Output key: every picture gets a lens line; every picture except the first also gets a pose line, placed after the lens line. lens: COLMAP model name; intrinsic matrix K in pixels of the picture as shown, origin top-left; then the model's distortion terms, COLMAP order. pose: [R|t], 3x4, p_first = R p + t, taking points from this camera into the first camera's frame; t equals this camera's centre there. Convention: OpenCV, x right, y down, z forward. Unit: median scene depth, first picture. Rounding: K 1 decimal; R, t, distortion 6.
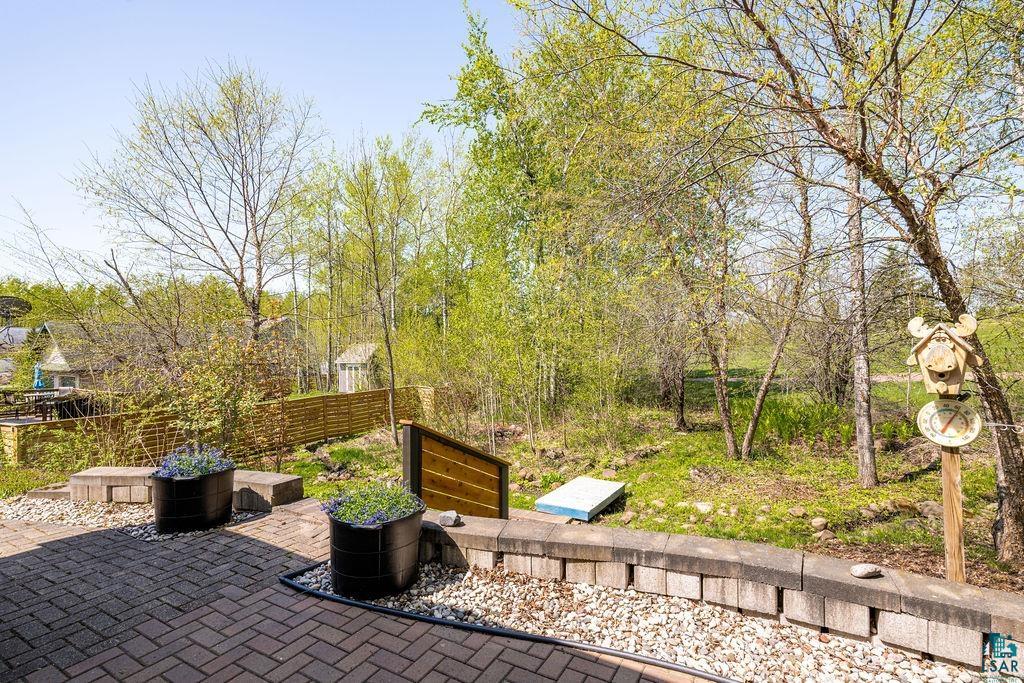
lens RADIAL K [[483.1, 0, 512.0], [0, 483.1, 341.5], [0, 0, 1]] dist [0.001224, 0.000204]
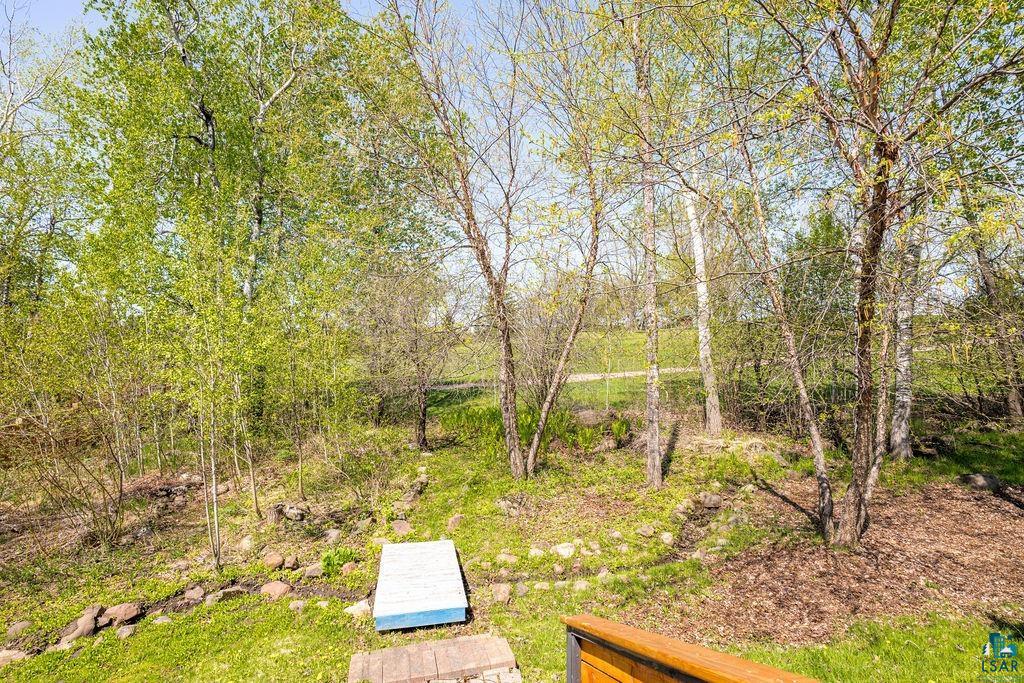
lens RADIAL K [[483.1, 0, 512.0], [0, 483.1, 341.5], [0, 0, 1]] dist [0.001224, 0.000204]
pose [[0.755723, 0.014761, 0.654725, -0.137302], [-0.001382, 0.999780, -0.020945, 0.001643], [-0.654890, 0.014924, 0.755577, 0.269637]]
